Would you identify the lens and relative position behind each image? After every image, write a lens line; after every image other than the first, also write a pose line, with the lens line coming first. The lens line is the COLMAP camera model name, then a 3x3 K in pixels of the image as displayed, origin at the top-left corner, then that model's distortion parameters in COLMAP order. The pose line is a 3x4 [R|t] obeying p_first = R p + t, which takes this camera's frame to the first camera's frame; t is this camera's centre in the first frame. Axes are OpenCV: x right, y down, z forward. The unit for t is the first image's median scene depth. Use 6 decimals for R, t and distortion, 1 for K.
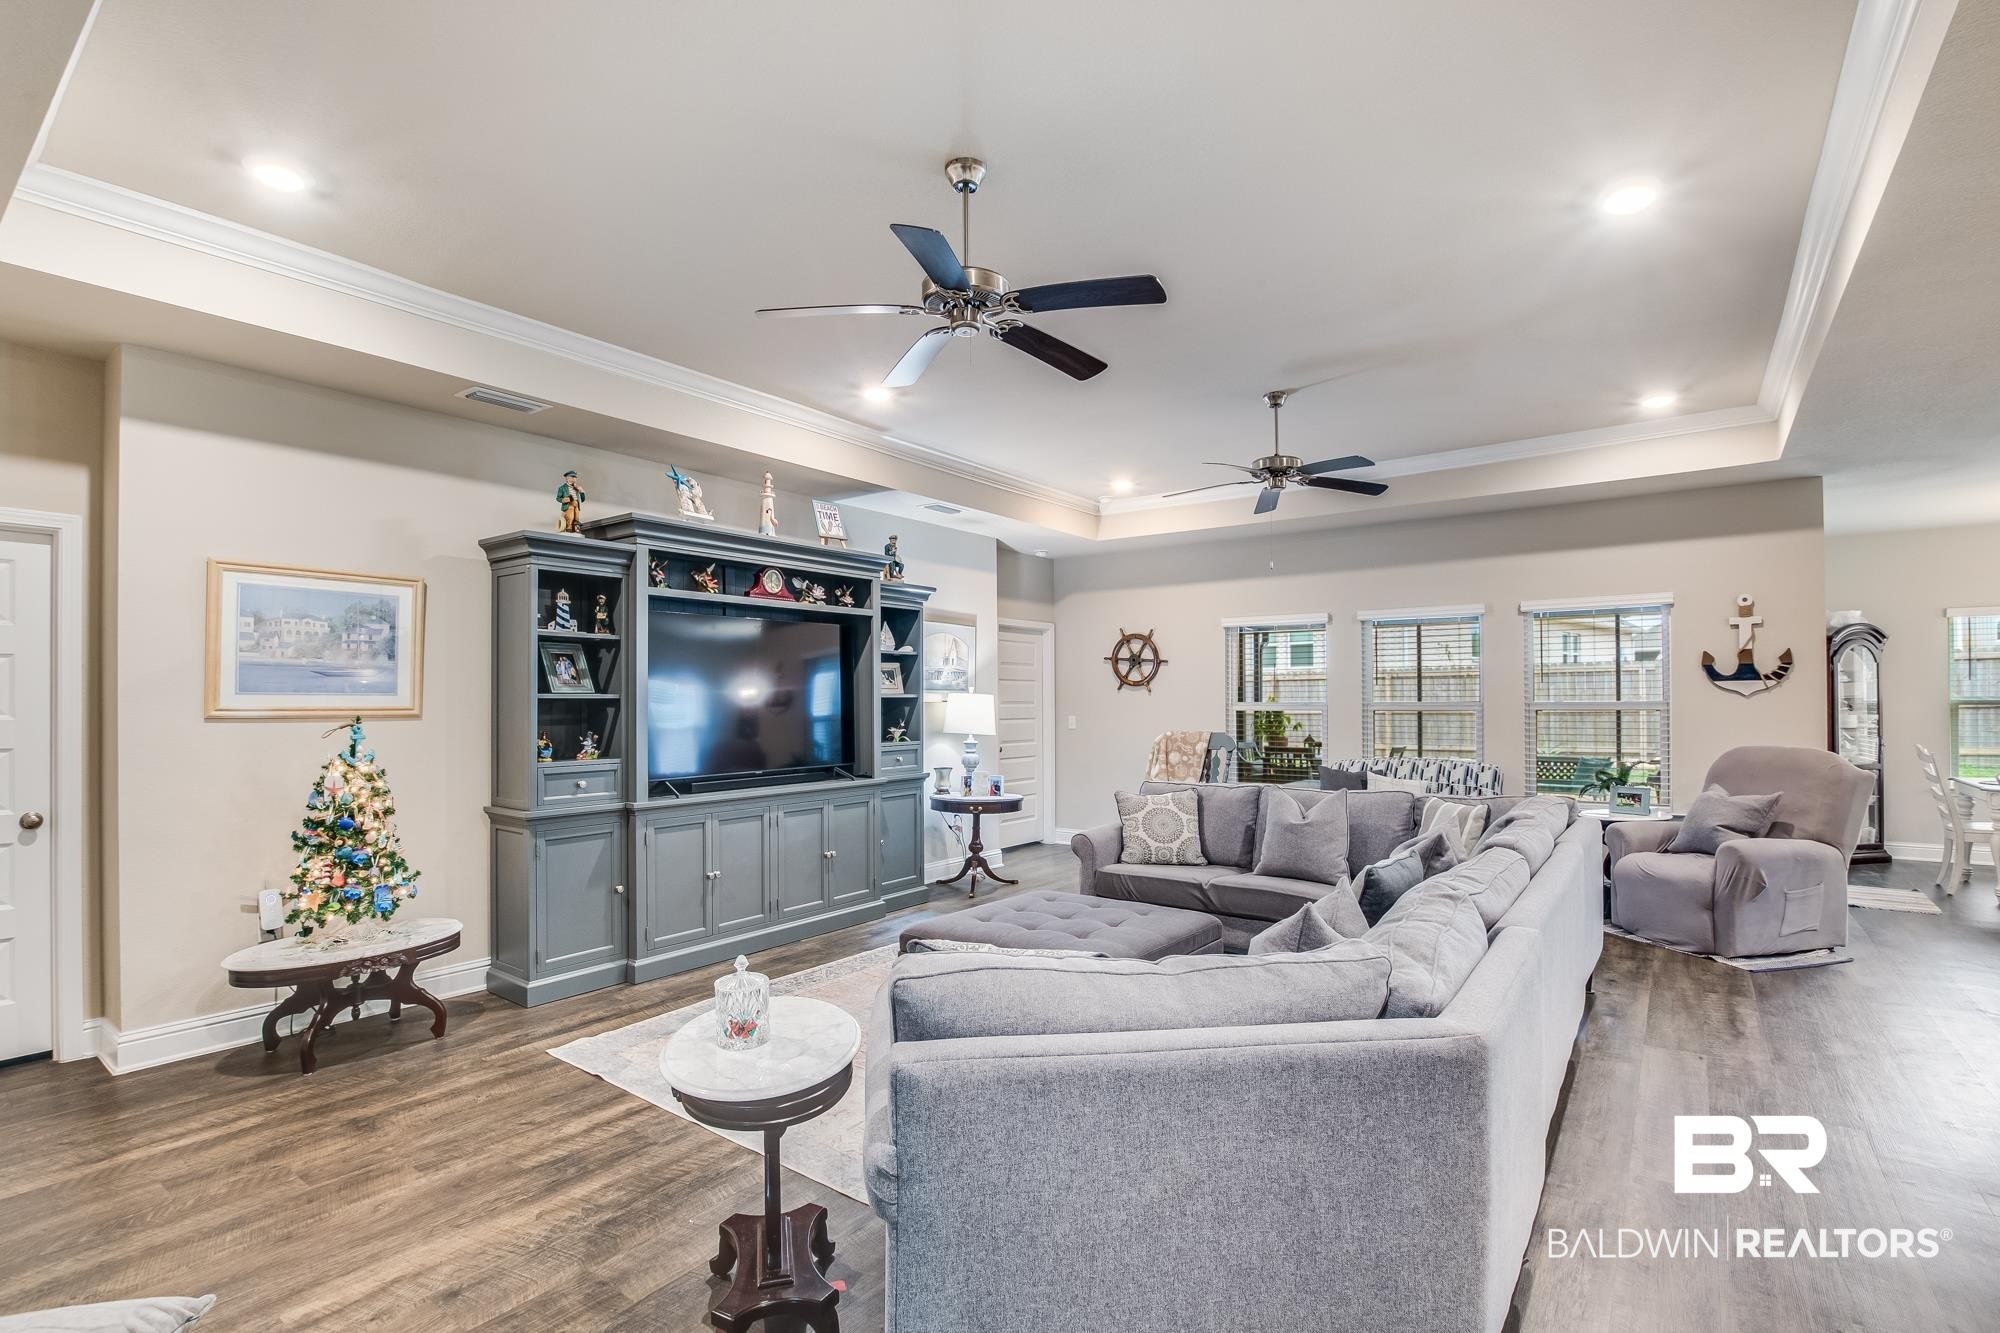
lens RADIAL K [[929.6, 0, 1002.4], [0, 929.6, 693.0], [0, 0, 1]] dist [-0.040033, -0.000022]
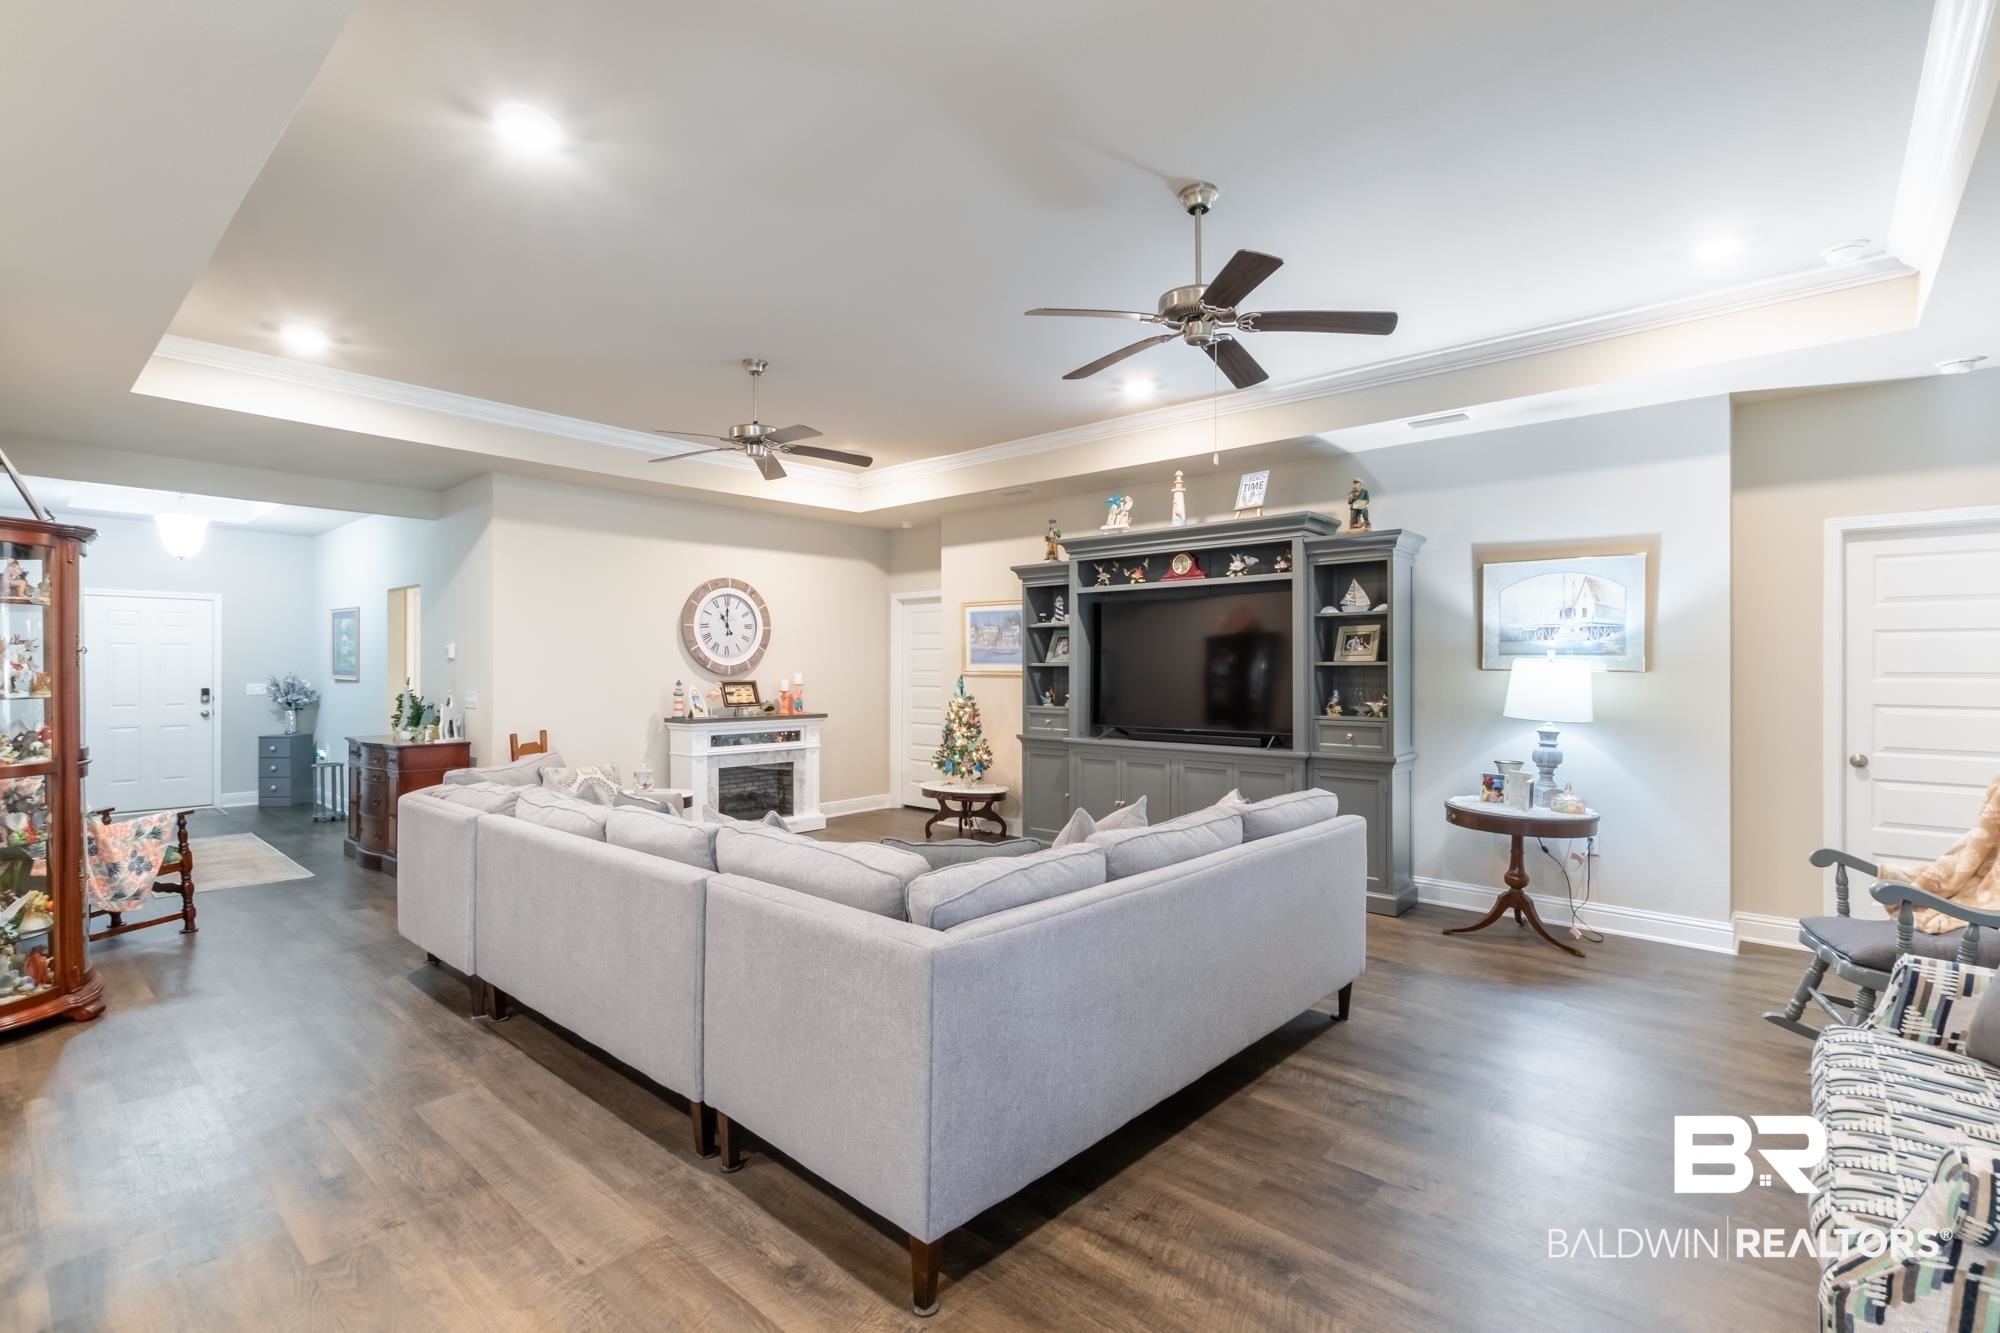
lens RADIAL K [[908.8, 0, 1004.4], [0, 908.8, 670.0], [0, 0, 1]] dist [0.011001, -0.001145]
pose [[-0.091164, 0.006882, -0.995812, 0.914971], [0.006573, 0.999958, 0.006309, 0.001447], [0.995814, -0.005970, -0.091205, 0.904352]]
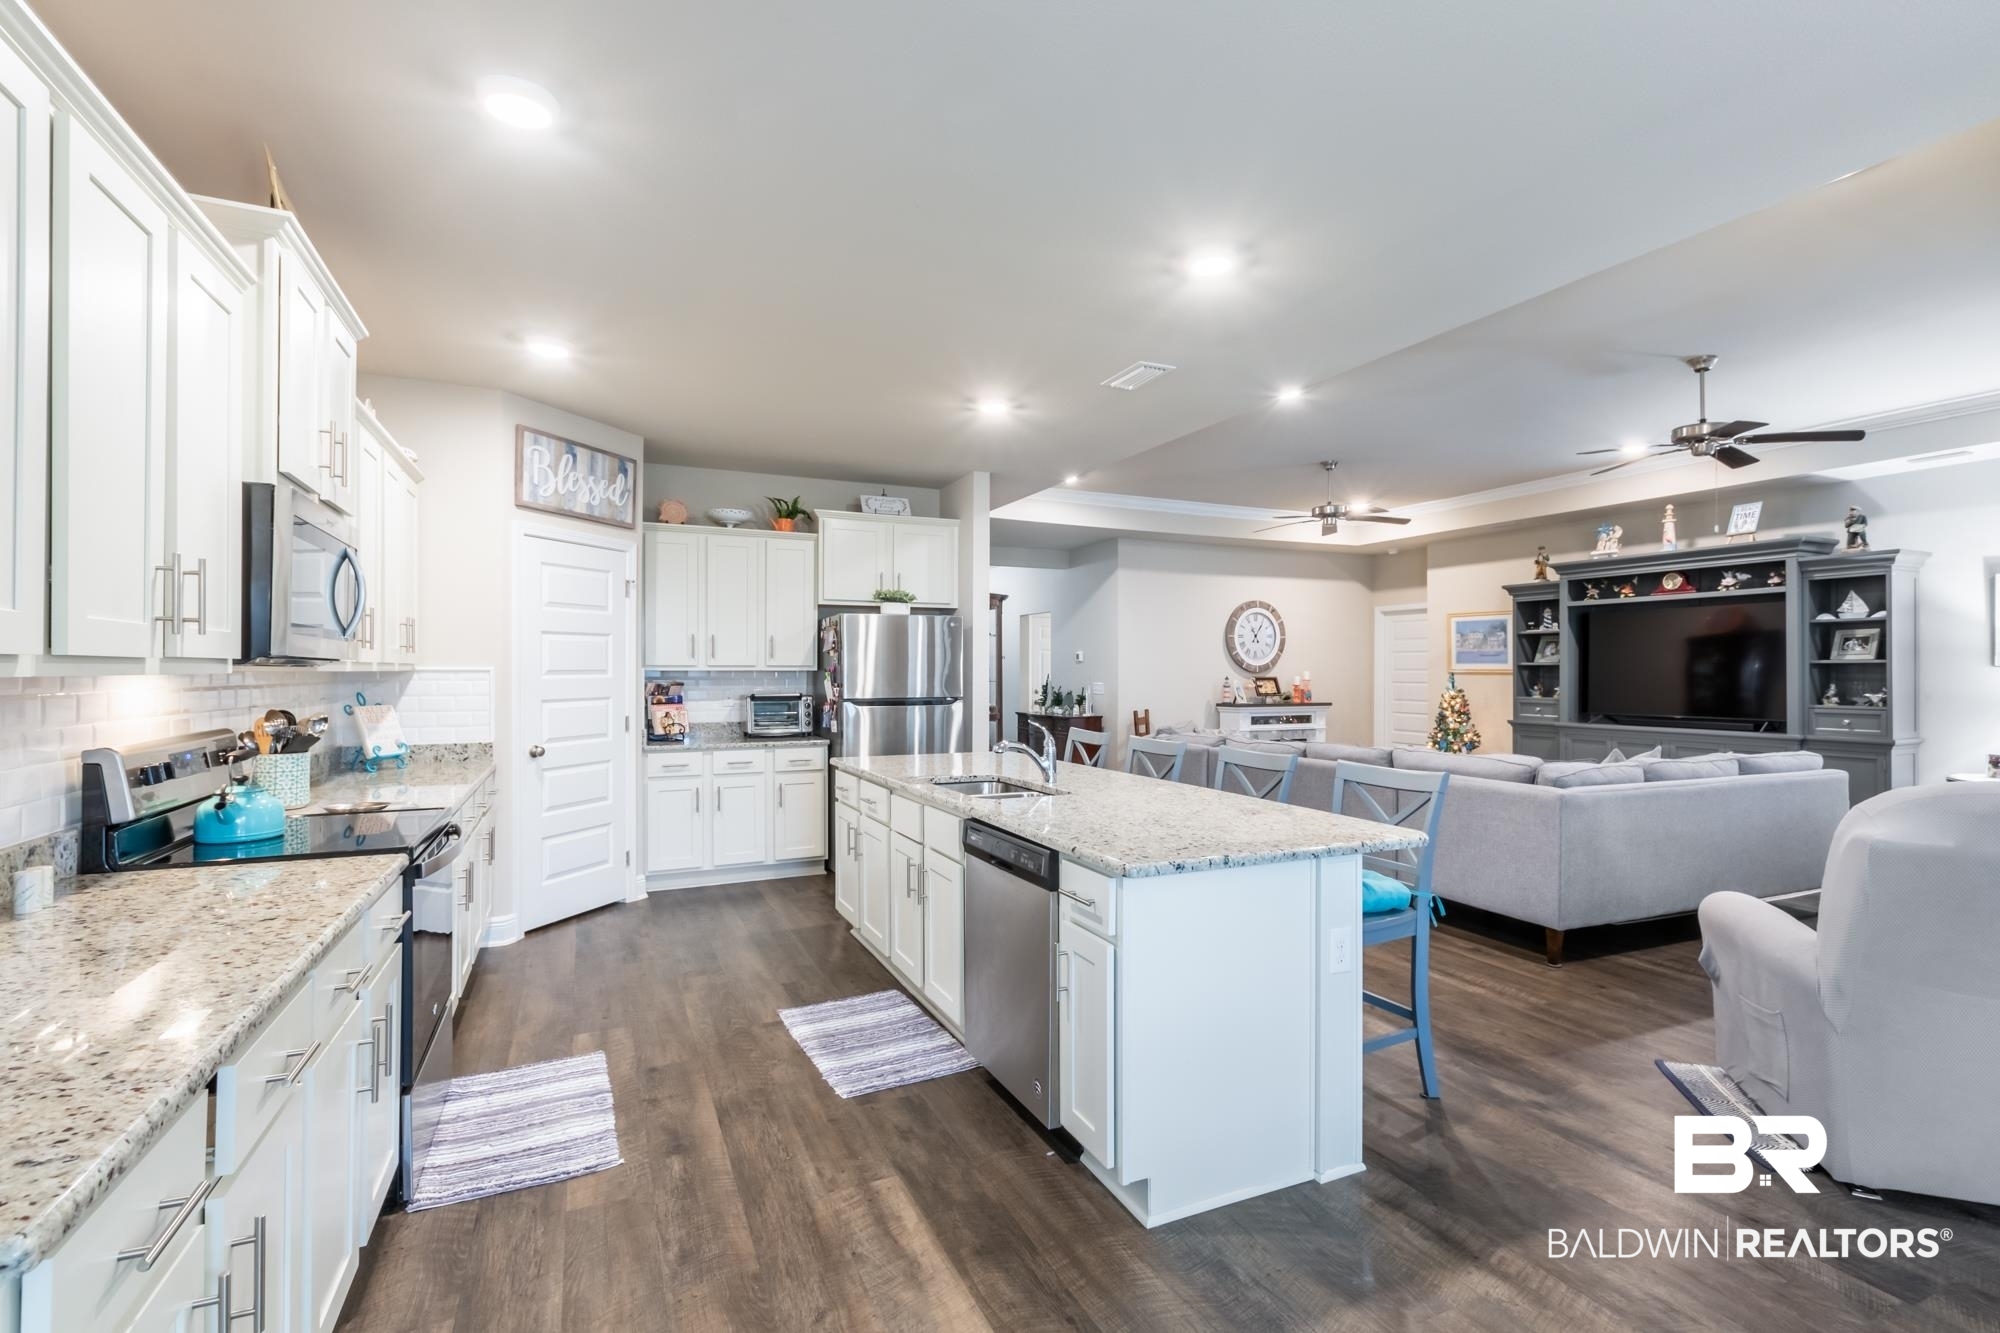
lens RADIAL K [[908.8, 0, 1004.4], [0, 908.8, 670.0], [0, 0, 1]] dist [0.011001, -0.001145]
pose [[-0.481956, 0.004592, -0.876183, 1.492326], [0.008506, 0.999964, 0.000562, 0.004425], [0.876154, -0.007182, -0.481977, 0.797975]]
